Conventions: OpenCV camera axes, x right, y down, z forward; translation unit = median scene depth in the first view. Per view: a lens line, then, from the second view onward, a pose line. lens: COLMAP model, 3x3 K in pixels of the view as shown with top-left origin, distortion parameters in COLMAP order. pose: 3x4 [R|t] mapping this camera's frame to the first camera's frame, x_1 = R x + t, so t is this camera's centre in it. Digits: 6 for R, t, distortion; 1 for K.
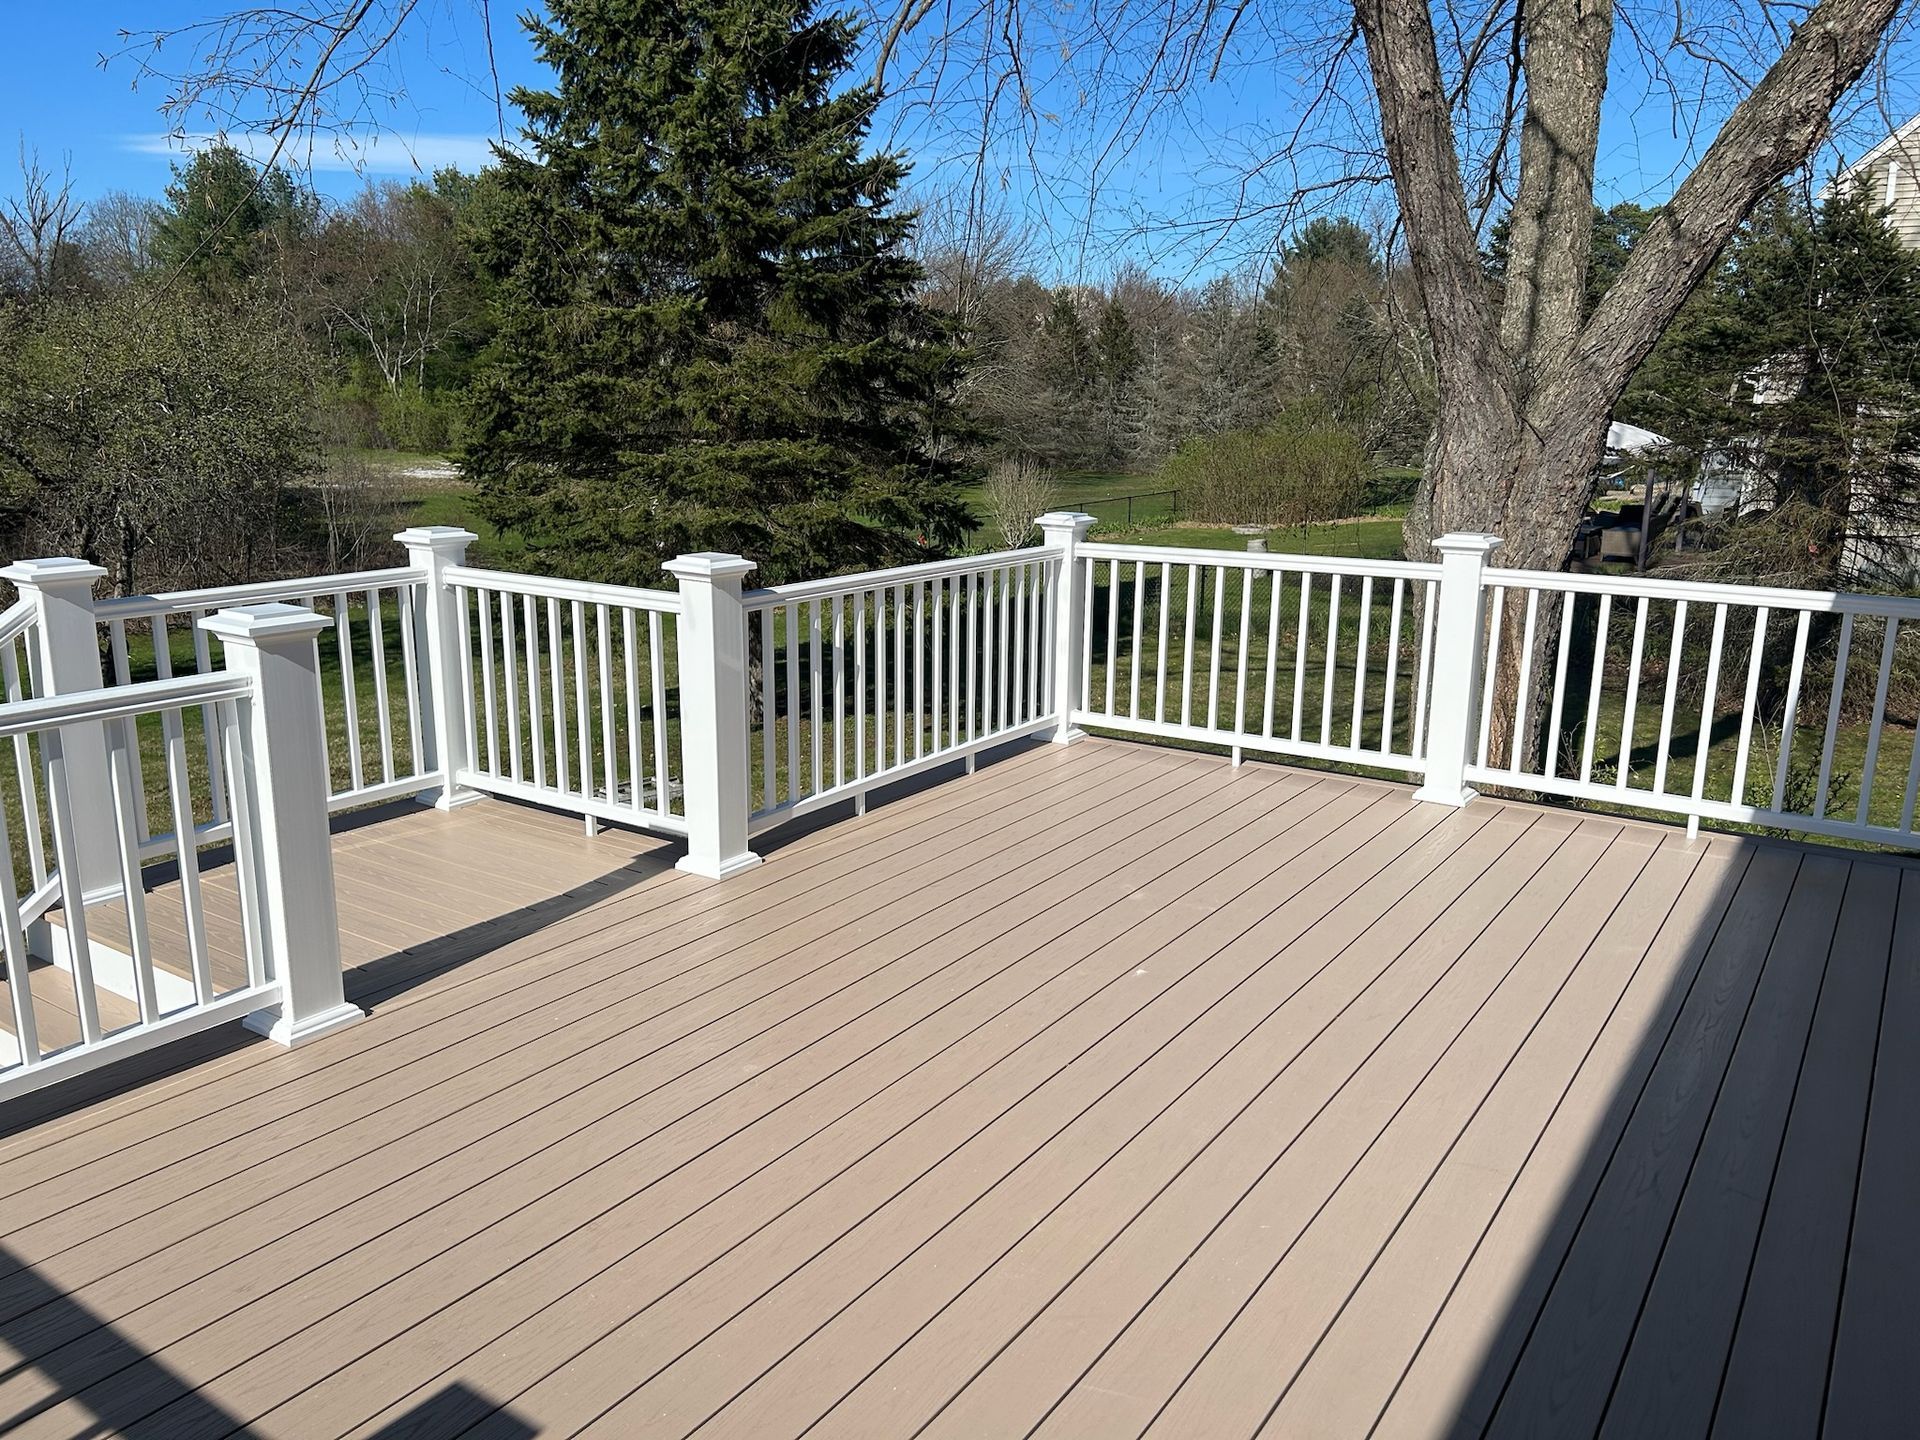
lens RADIAL K [[1457.2, 0, 951.0], [0, 1457.2, 751.9], [0, 0, 1]] dist [-0.004218, -0.005802]
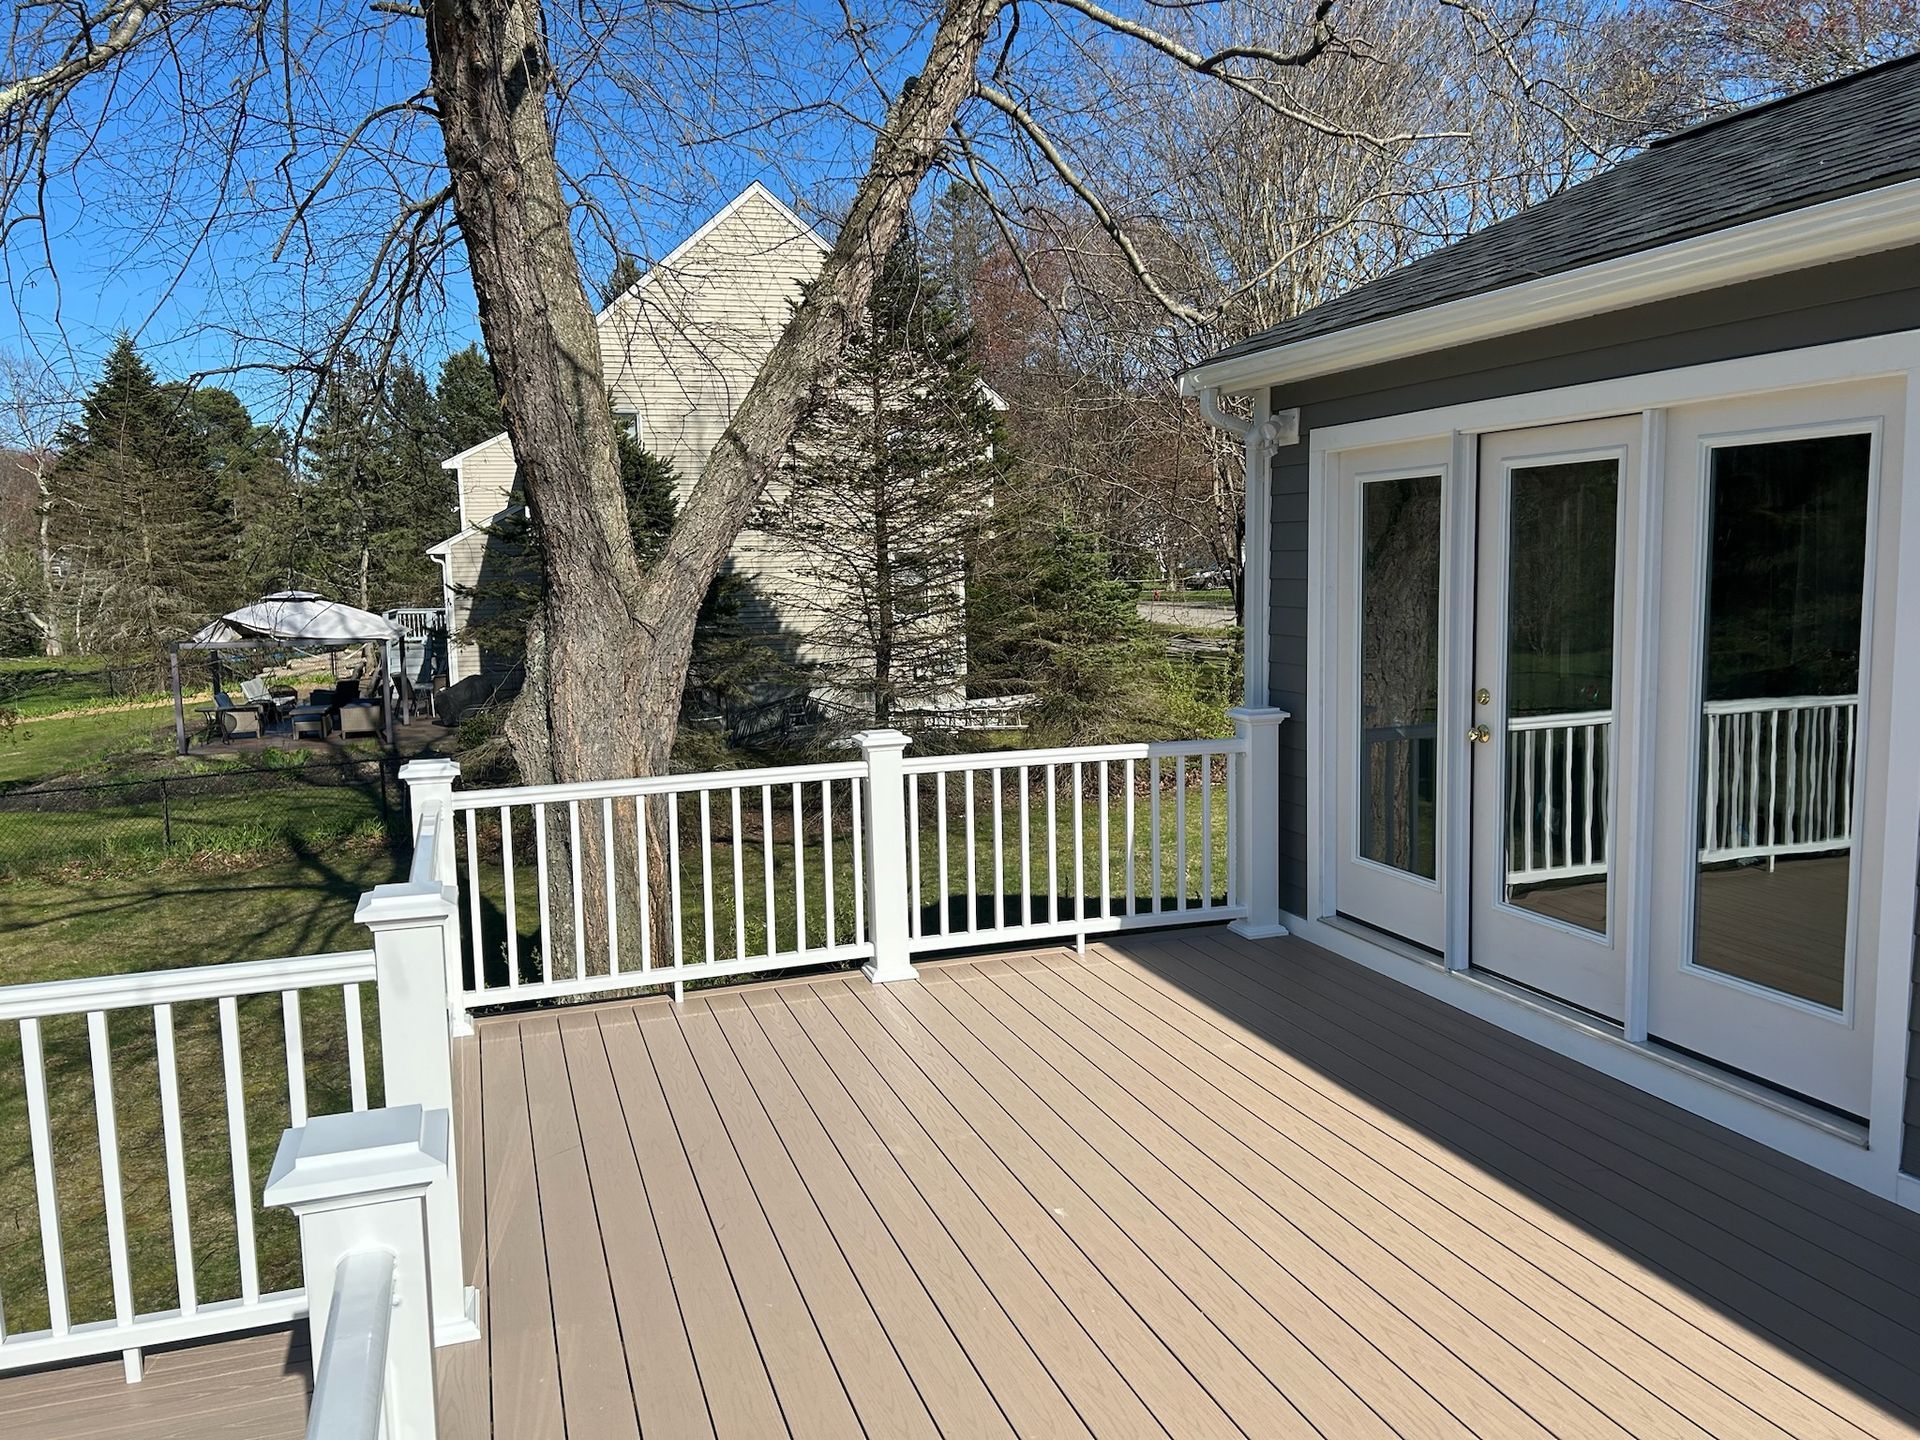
lens RADIAL K [[1435.1, 0, 994.4], [0, 1435.1, 715.3], [0, 0, 1]] dist [0.089153, -0.137220]
pose [[0.583049, -0.105803, 0.805518, -0.413655], [0.215243, 0.976171, -0.027579, -0.100616], [-0.783406, 0.189462, 0.591929, 0.255701]]
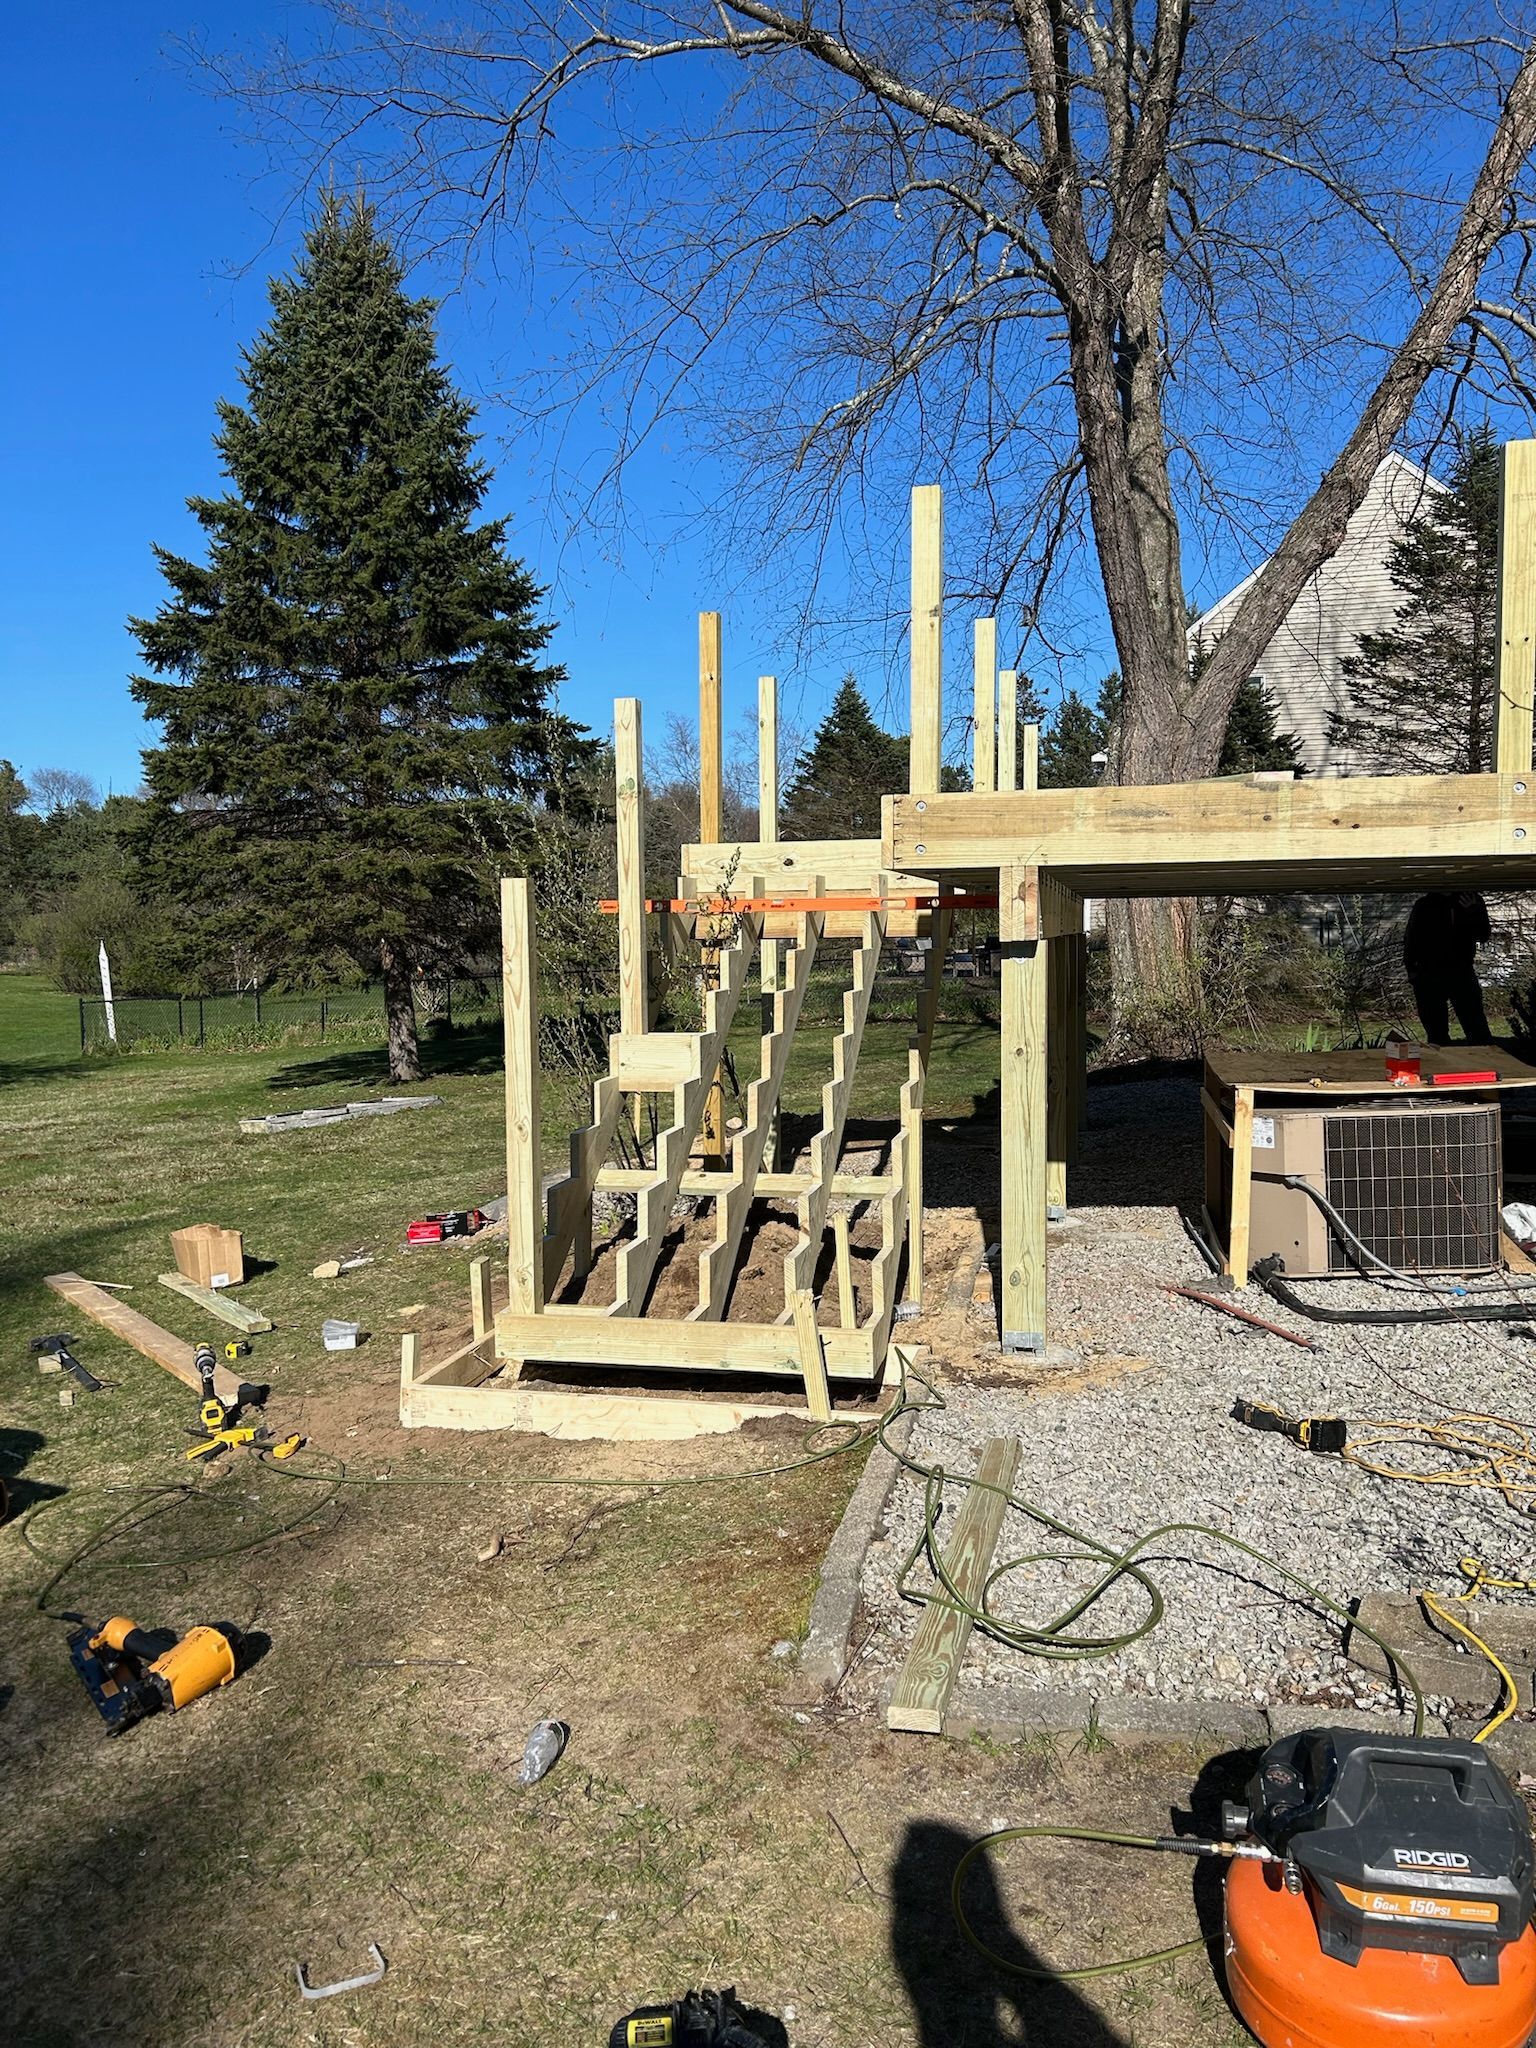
lens RADIAL K [[1525.8, 0, 745.4], [0, 1525.8, 1044.1], [0, 0, 1]] dist [0.004649, -0.004905]
pose [[0.935936, -0.043986, 0.349413, -0.815702], [0.100000, 0.984523, -0.143922, 0.395095], [-0.337675, 0.169644, 0.925849, -0.351200]]
